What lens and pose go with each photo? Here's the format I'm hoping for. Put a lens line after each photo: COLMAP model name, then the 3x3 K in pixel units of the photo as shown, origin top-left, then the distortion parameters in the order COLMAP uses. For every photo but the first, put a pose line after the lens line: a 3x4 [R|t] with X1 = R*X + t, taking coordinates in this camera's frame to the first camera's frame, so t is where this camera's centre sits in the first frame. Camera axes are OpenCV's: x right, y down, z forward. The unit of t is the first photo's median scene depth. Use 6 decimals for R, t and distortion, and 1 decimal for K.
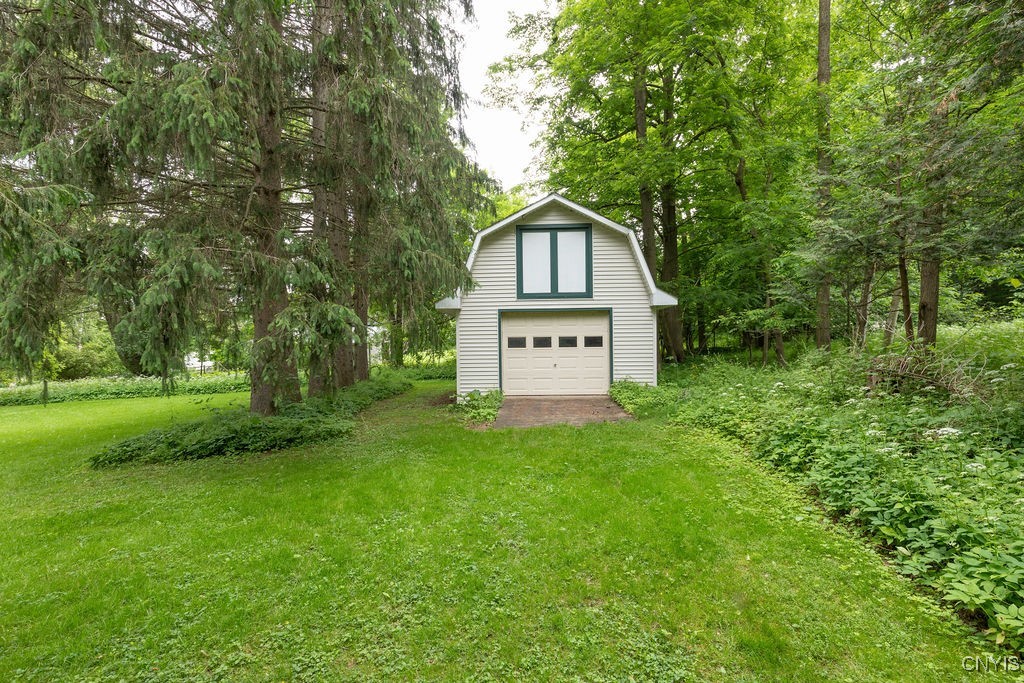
lens RADIAL K [[446.7, 0, 512.0], [0, 446.7, 341.5], [0, 0, 1]] dist [0.001649, -0.003285]
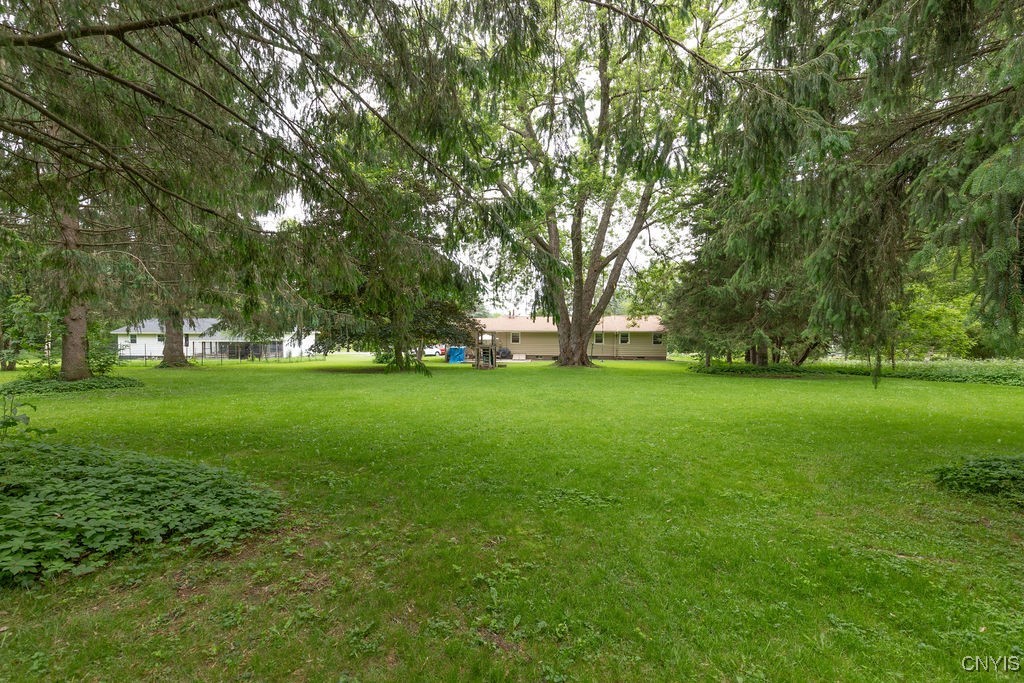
lens RADIAL K [[446.7, 0, 512.0], [0, 446.7, 341.5], [0, 0, 1]] dist [0.001649, -0.003285]
pose [[-0.041437, 0.036286, -0.998482, -0.226185], [0.013157, 0.999273, 0.035768, 0.027488], [0.999054, -0.011655, -0.041884, 0.368362]]
